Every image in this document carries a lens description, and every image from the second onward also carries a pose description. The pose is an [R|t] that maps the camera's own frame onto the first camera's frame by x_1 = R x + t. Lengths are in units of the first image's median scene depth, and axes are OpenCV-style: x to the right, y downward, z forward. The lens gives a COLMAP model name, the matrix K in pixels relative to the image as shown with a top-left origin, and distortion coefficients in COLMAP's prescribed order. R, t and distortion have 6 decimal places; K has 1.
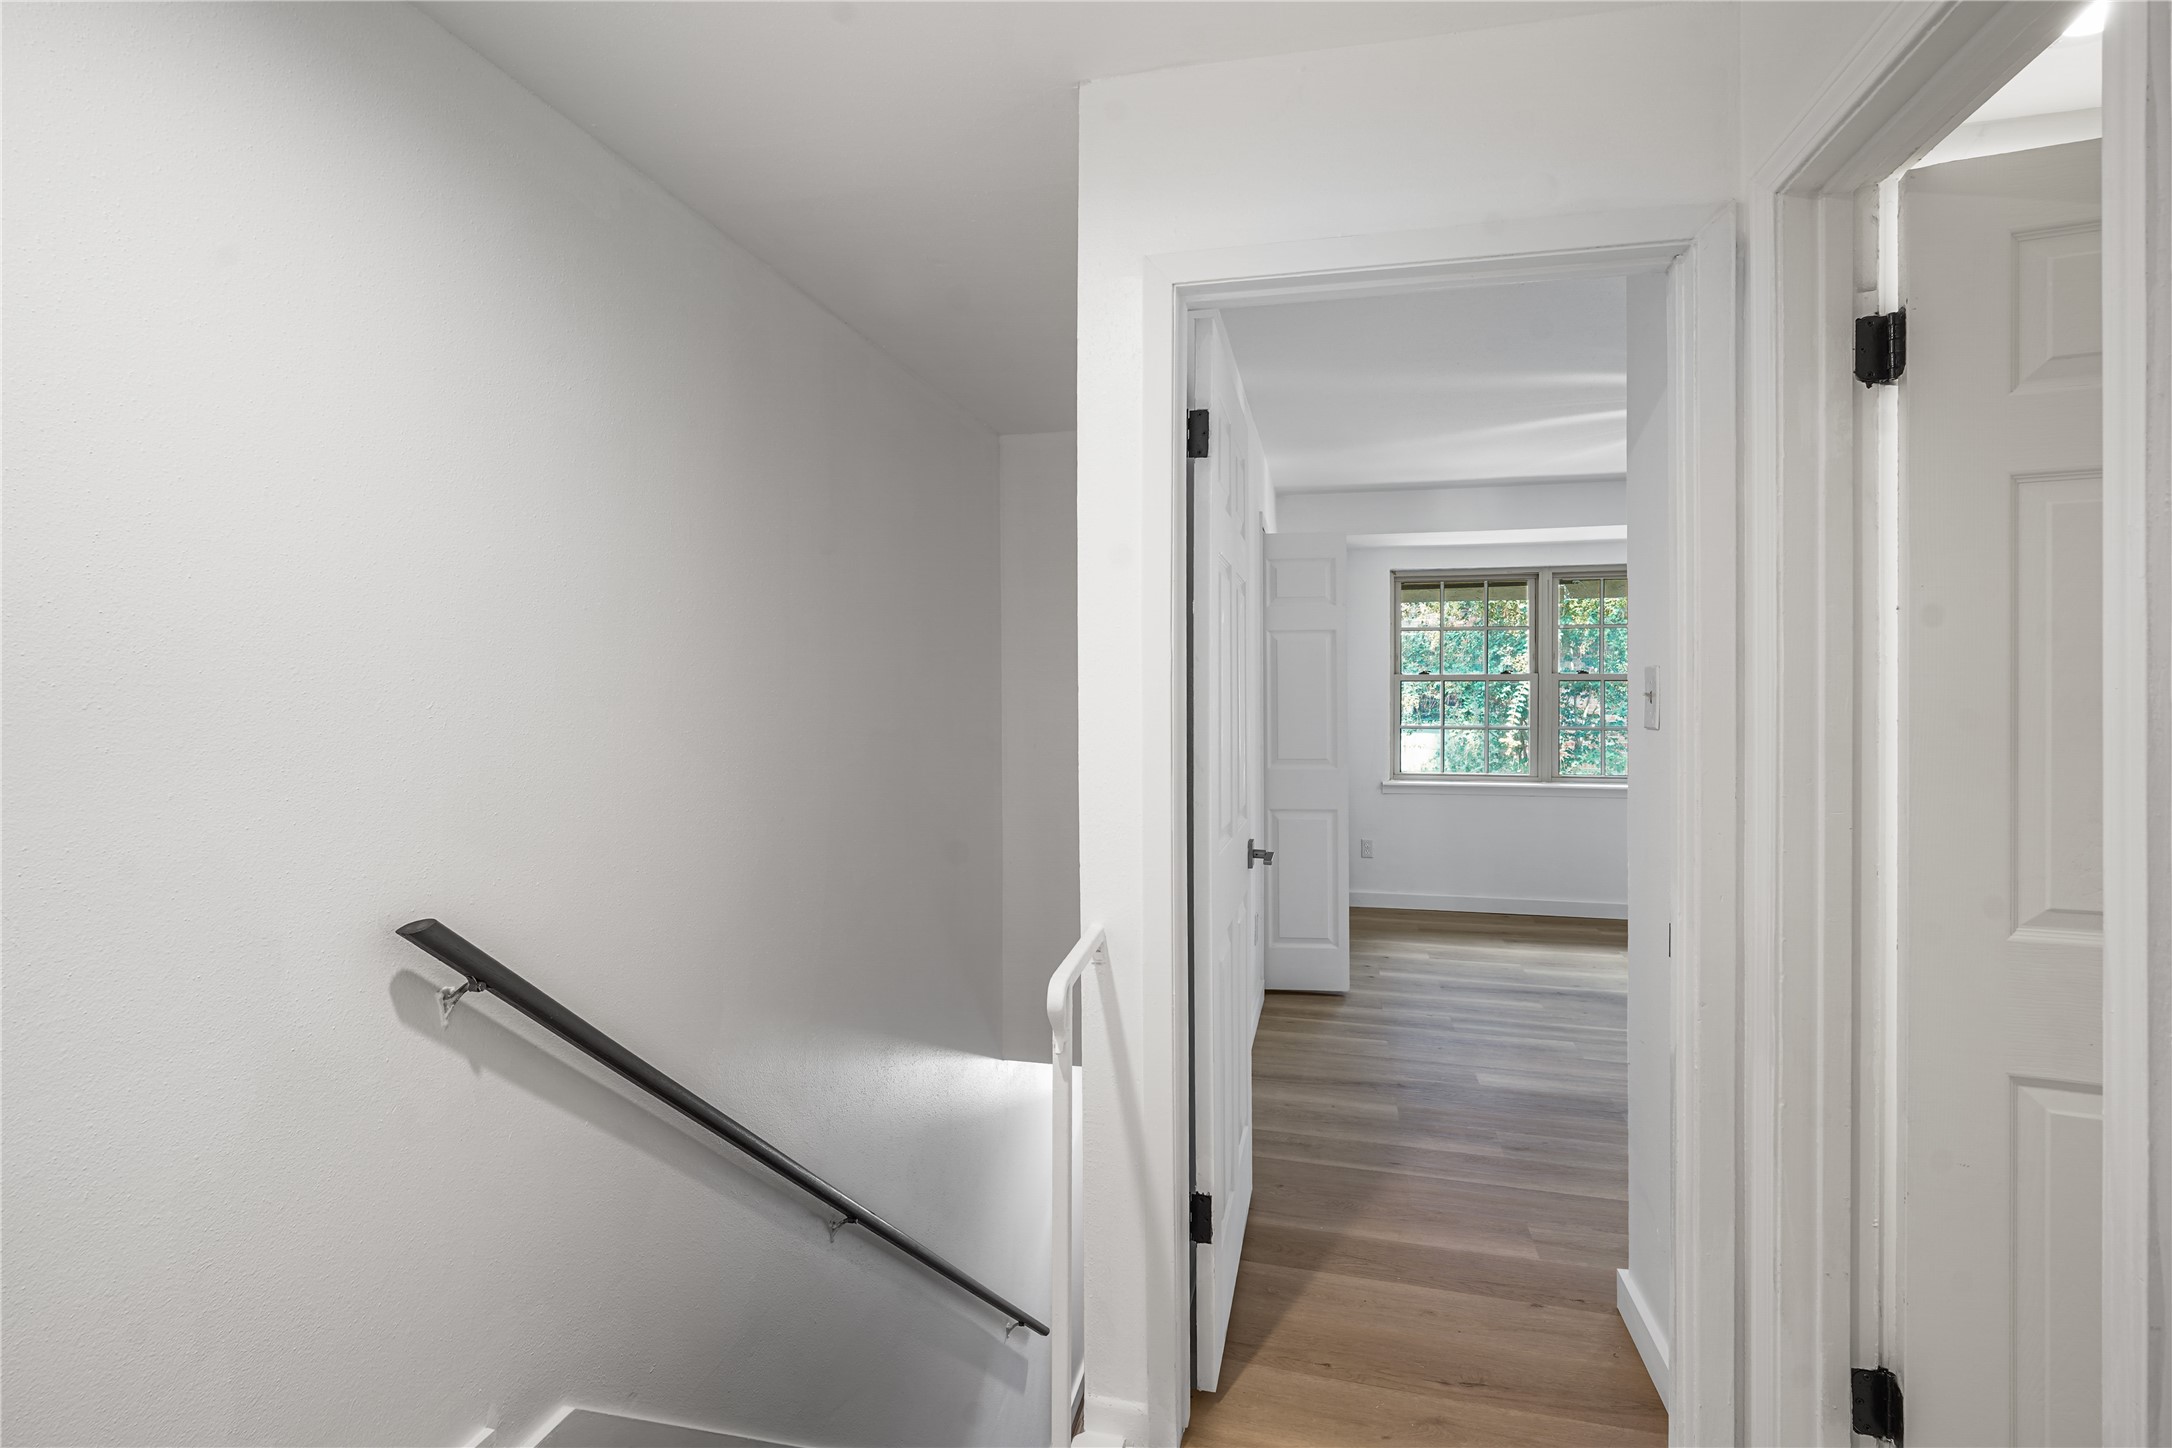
lens RADIAL K [[986.8, 0, 1084.5], [0, 986.8, 706.5], [0, 0, 1]] dist [-0.012939, 0.006796]
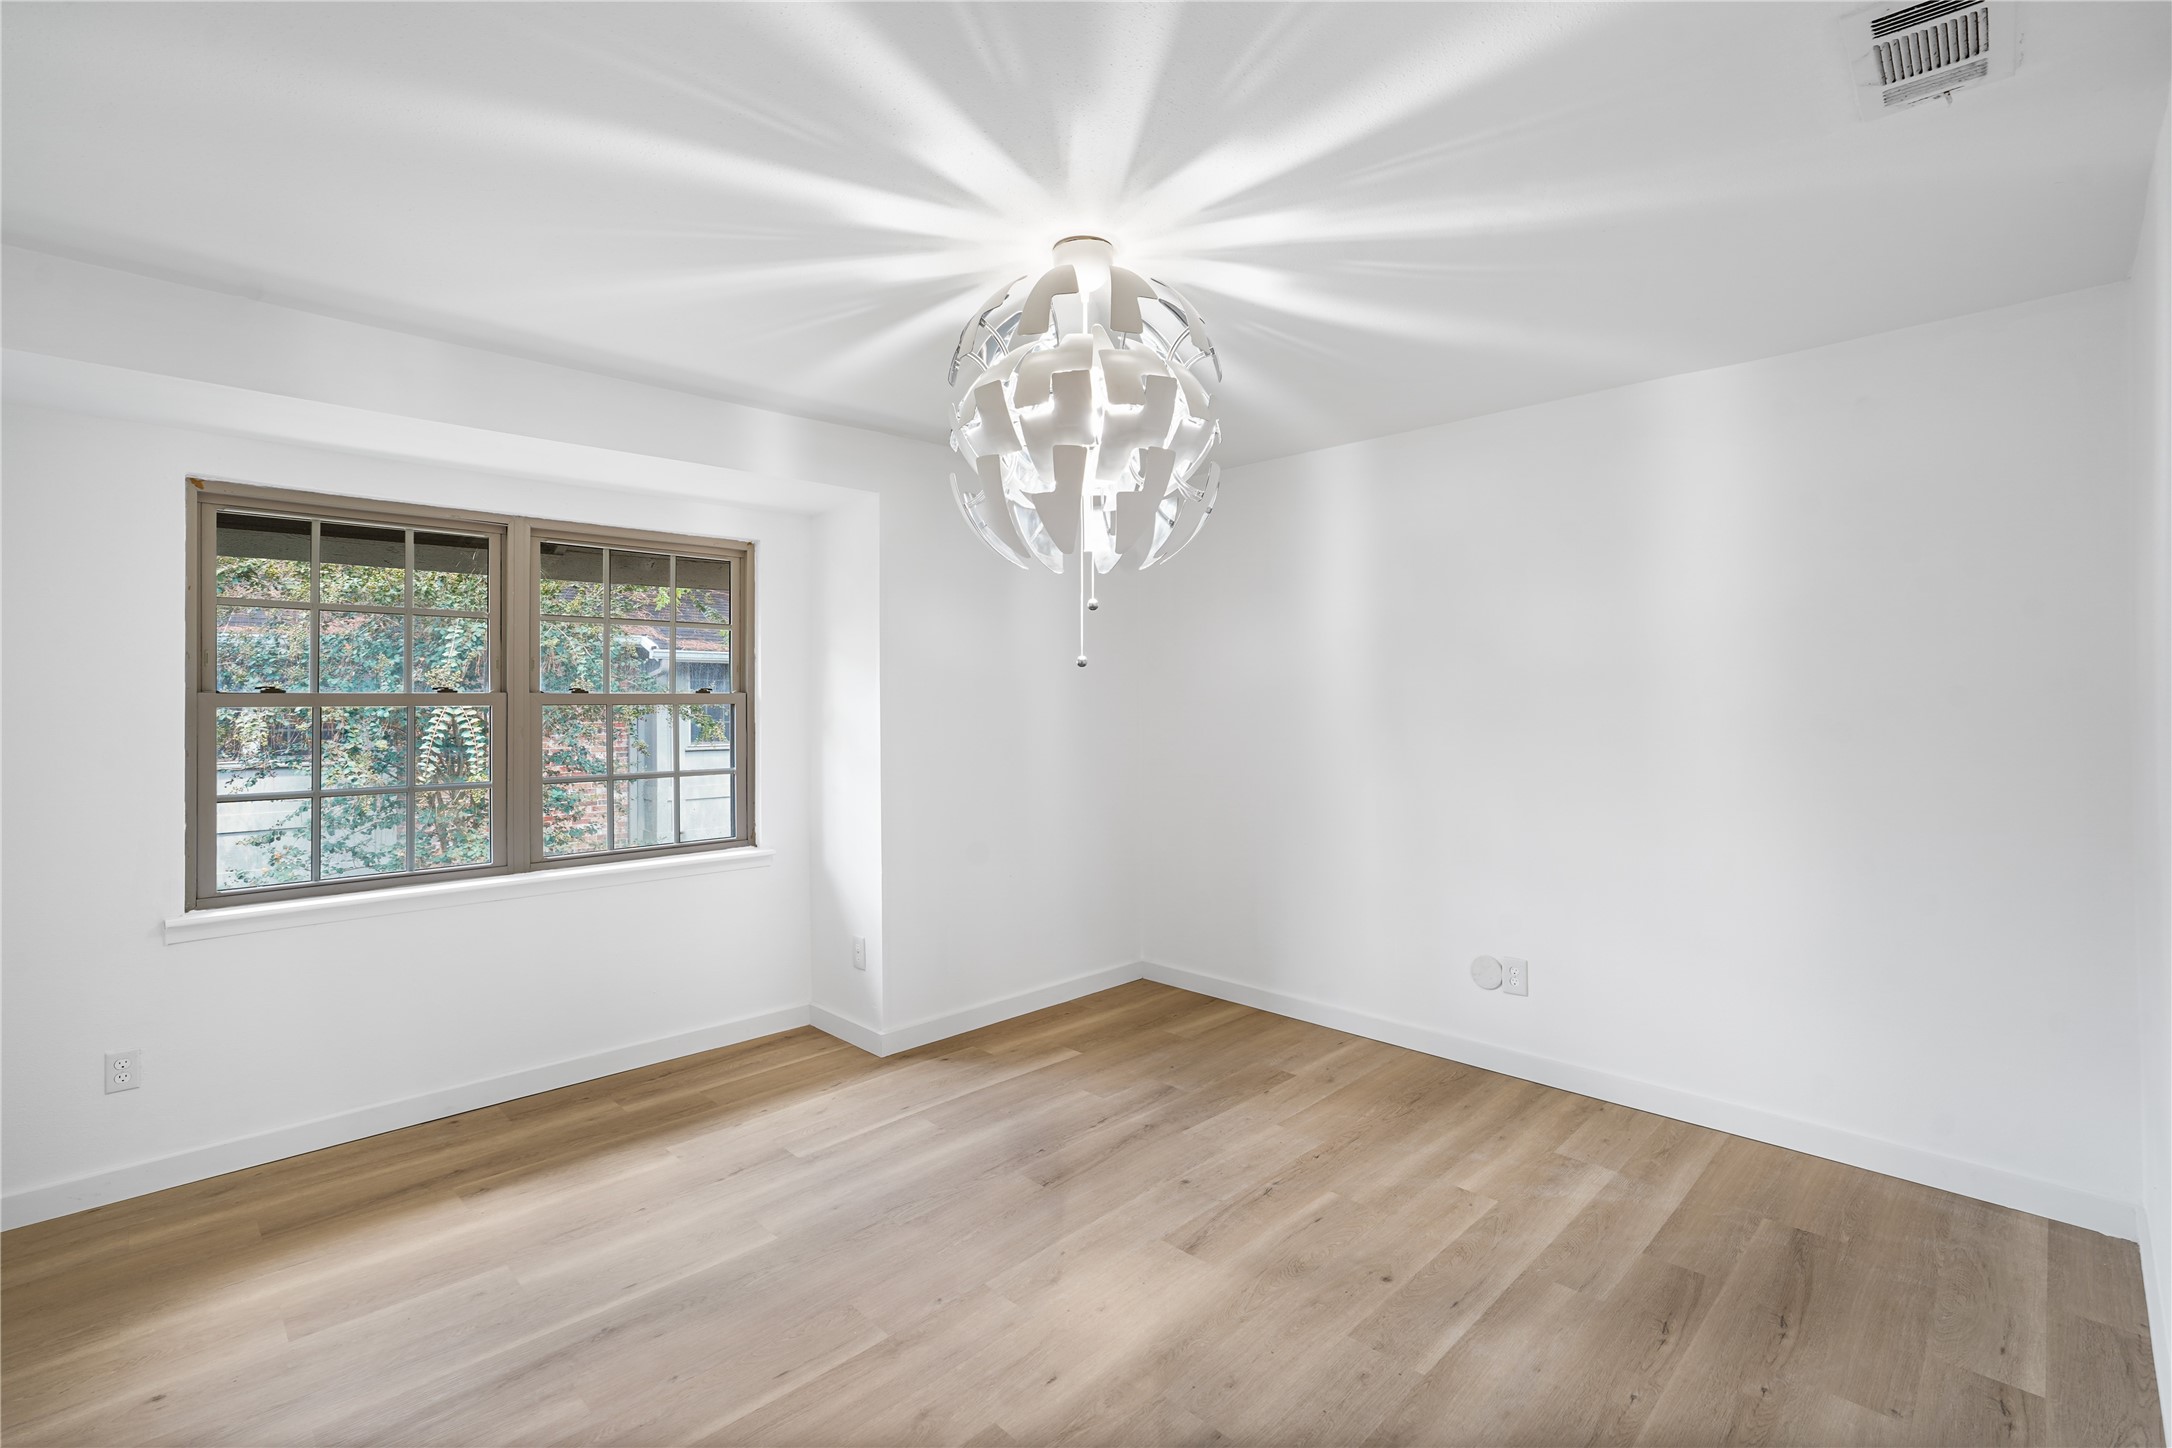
lens RADIAL K [[986.8, 0, 1086.2], [0, 986.8, 715.7], [0, 0, 1]] dist [-0.012939, 0.006796]
pose [[0.523826, -0.000008, 0.851826, 0.114331], [0.012230, 0.999897, -0.007511, -0.009159], [-0.851738, 0.014352, 0.523772, 0.325108]]
